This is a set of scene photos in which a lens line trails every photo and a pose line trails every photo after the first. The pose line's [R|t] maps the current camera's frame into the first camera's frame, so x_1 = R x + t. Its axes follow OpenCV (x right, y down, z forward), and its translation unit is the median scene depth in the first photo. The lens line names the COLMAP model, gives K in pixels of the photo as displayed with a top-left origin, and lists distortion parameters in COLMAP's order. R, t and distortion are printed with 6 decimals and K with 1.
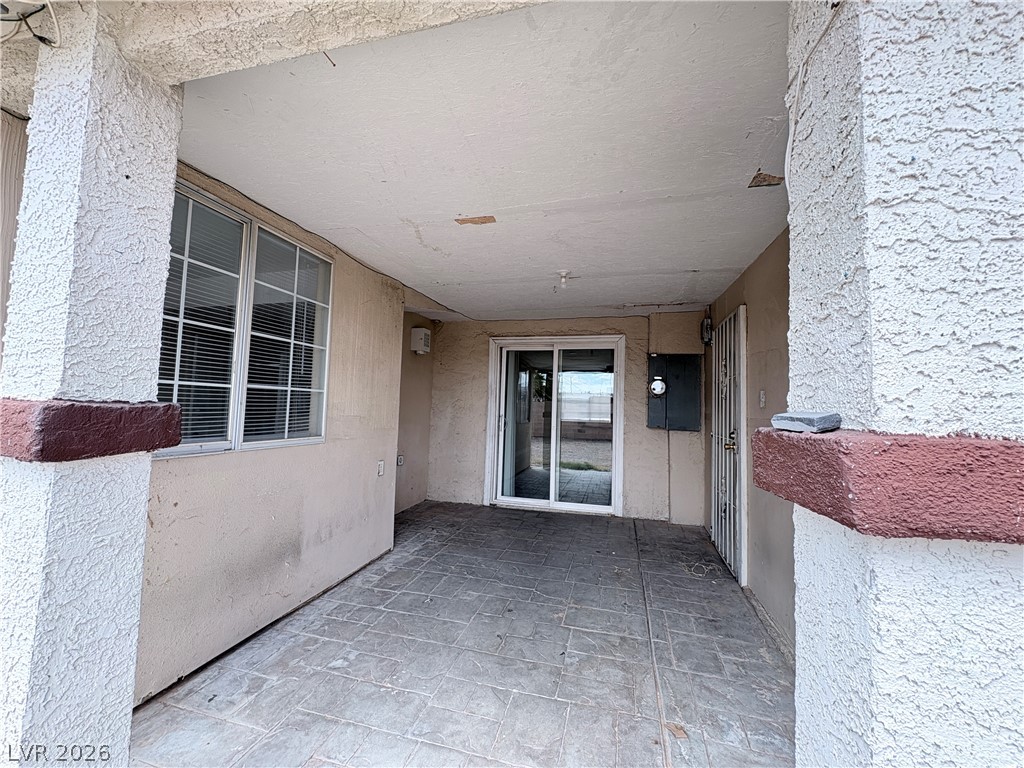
lens RADIAL K [[409.4, 0, 510.3], [0, 409.4, 382.9], [0, 0, 1]] dist [0.000817, -0.000113]
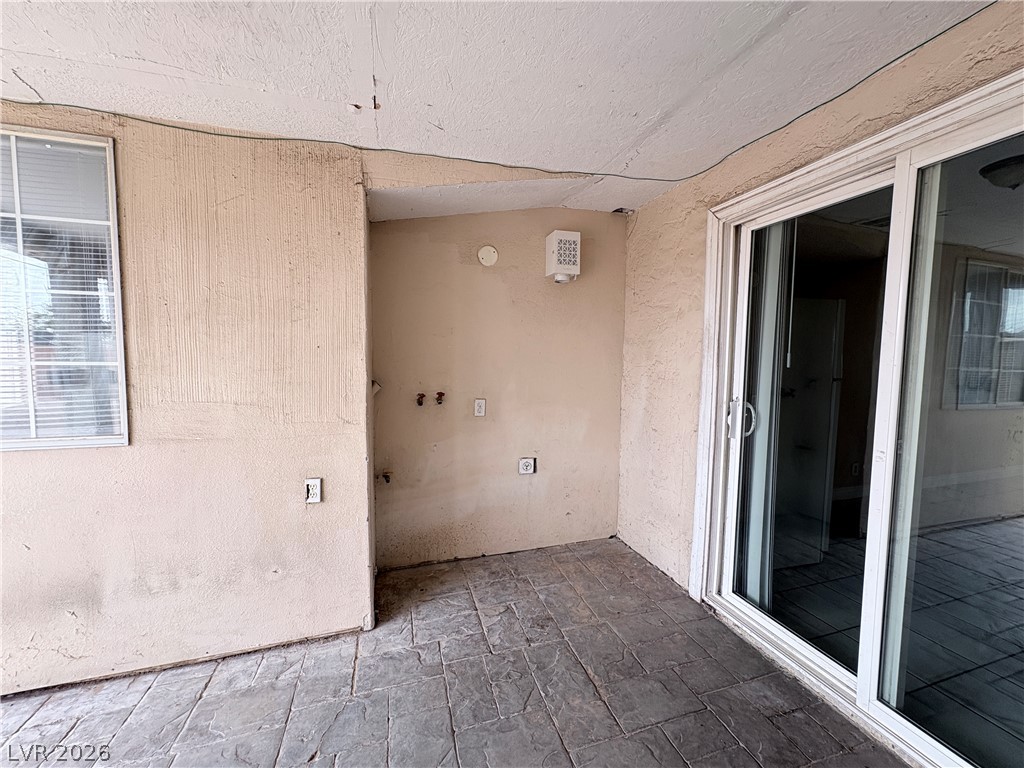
lens RADIAL K [[409.4, 0, 513.7], [0, 409.4, 382.6], [0, 0, 1]] dist [0.000817, -0.000113]
pose [[0.531667, 0.030689, -0.846397, 0.216497], [0.060022, 0.995465, 0.073797, 0.021258], [0.844824, -0.090038, 0.527414, 0.648761]]
